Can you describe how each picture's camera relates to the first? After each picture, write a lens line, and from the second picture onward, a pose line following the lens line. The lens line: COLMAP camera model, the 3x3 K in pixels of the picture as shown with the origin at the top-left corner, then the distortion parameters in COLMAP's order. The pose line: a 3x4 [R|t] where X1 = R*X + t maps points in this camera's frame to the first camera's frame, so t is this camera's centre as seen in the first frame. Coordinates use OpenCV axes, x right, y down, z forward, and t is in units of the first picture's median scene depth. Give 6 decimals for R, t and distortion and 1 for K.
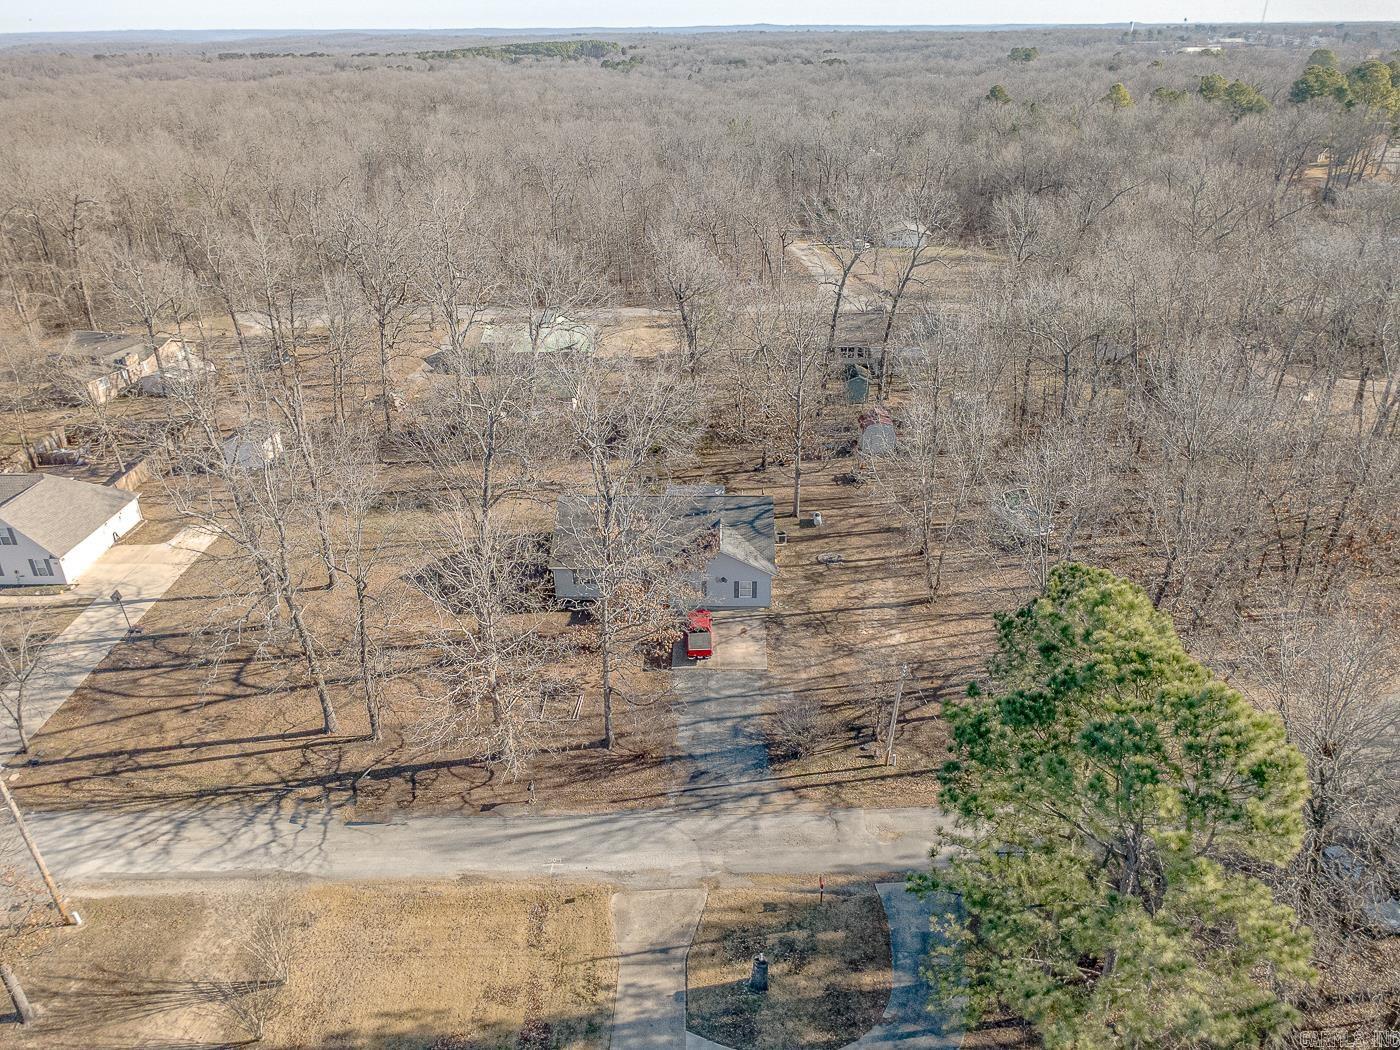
lens RADIAL K [[981.0, 0, 707.8], [0, 981.0, 525.4], [0, 0, 1]] dist [-0.000580, -0.004331]
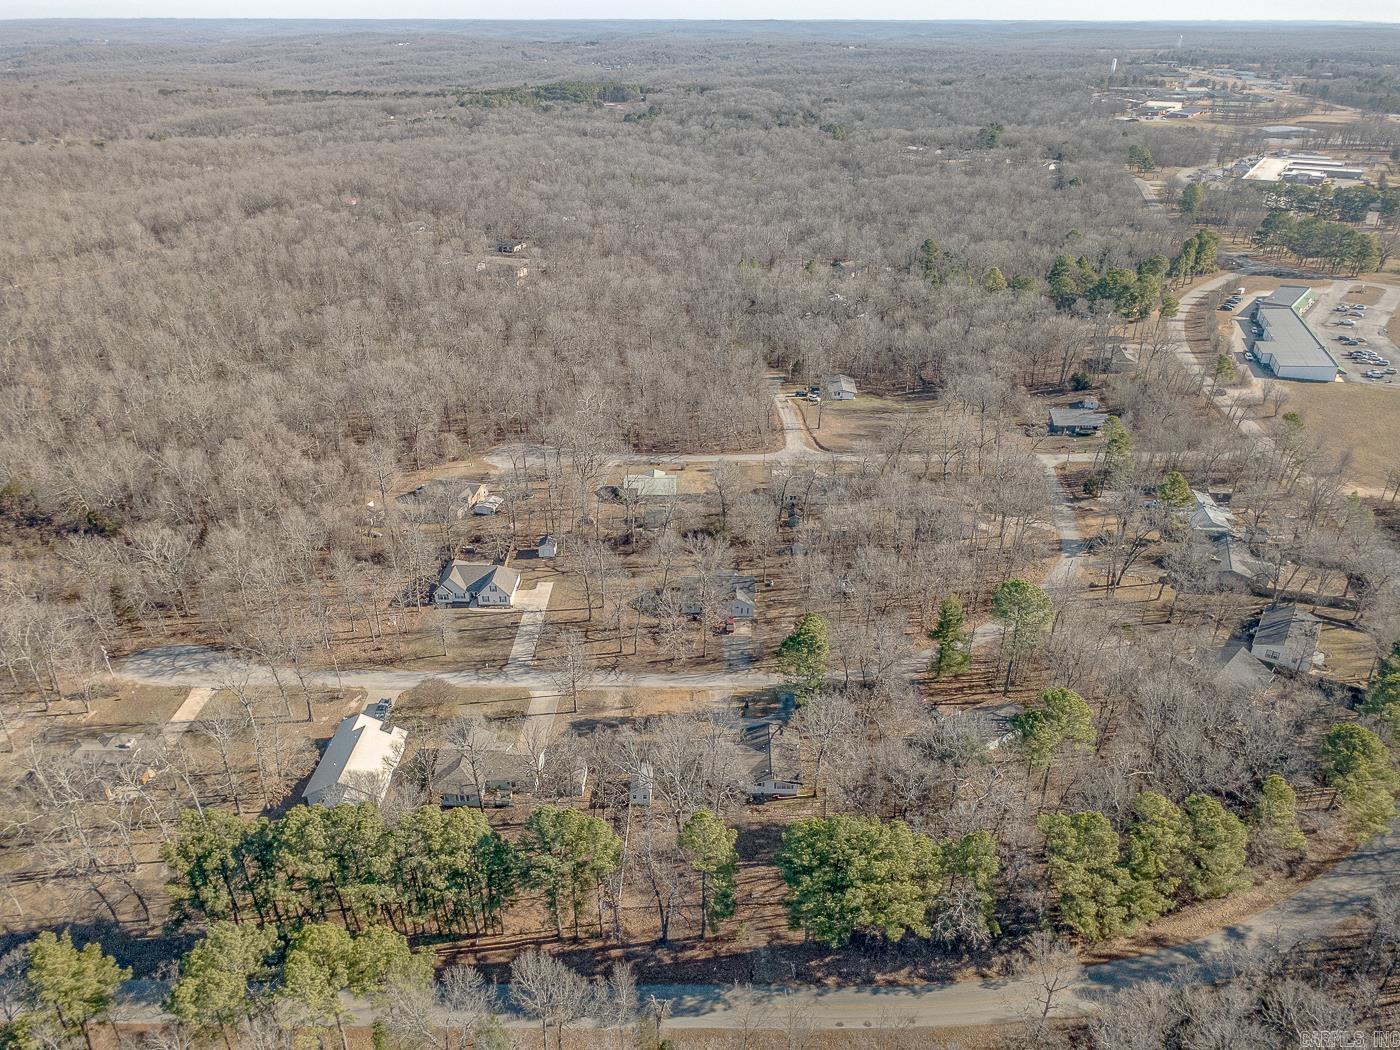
lens RADIAL K [[981.0, 0, 701.4], [0, 981.0, 525.6], [0, 0, 1]] dist [-0.000580, -0.004331]
pose [[0.999881, 0.012587, -0.008942, -0.090360], [-0.012497, 0.999871, 0.010105, -0.280645], [0.009068, -0.009992, 0.999909, -2.521007]]
